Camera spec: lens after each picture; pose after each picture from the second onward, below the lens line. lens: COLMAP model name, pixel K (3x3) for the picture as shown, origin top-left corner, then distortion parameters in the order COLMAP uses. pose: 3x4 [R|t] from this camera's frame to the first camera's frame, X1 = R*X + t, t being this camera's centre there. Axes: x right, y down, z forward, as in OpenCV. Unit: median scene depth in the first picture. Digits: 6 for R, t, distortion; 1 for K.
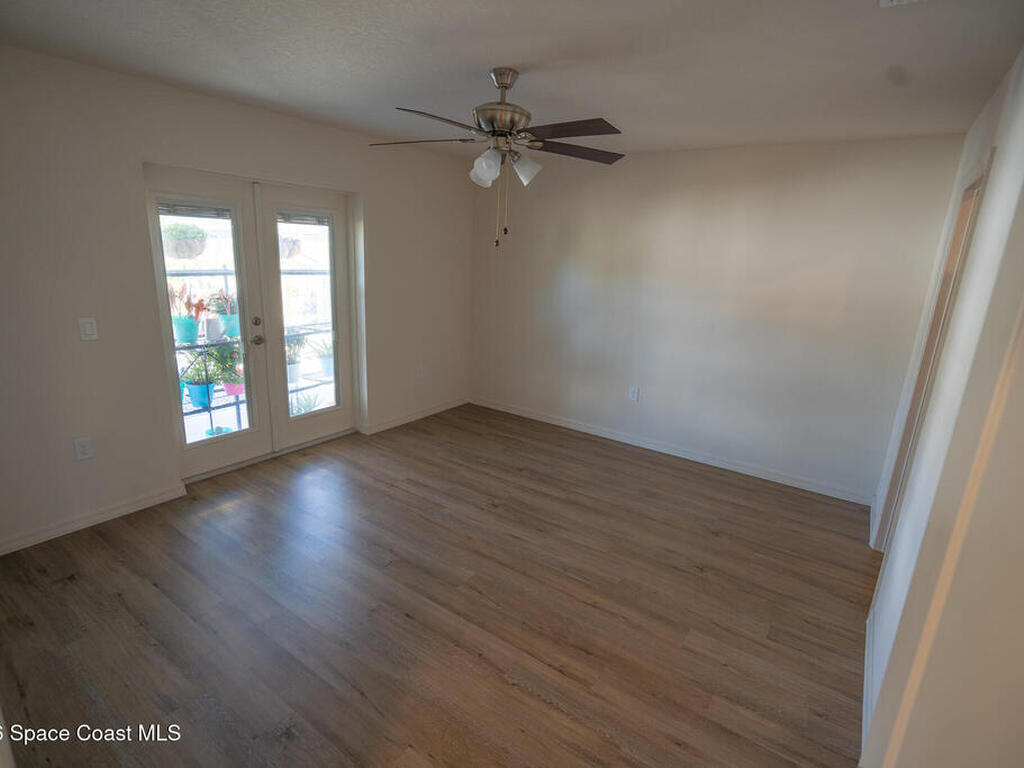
lens RADIAL K [[521.9, 0, 513.2], [0, 521.9, 386.4], [0, 0, 1]] dist [-0.010833, 0.005335]
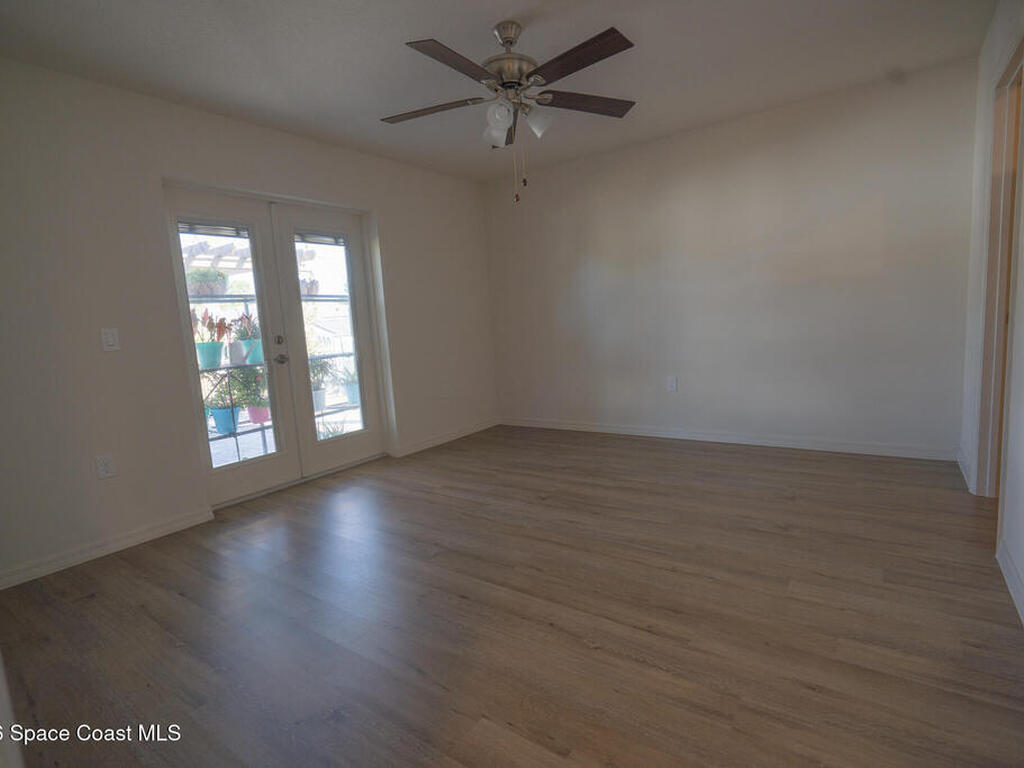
lens RADIAL K [[521.9, 0, 513.2], [0, 521.9, 385.9], [0, 0, 1]] dist [-0.010833, 0.005335]
pose [[0.993343, -0.110968, -0.030930, -0.041530], [0.105872, 0.985234, -0.134551, 0.177794], [0.045404, 0.130381, 0.990424, 0.072602]]
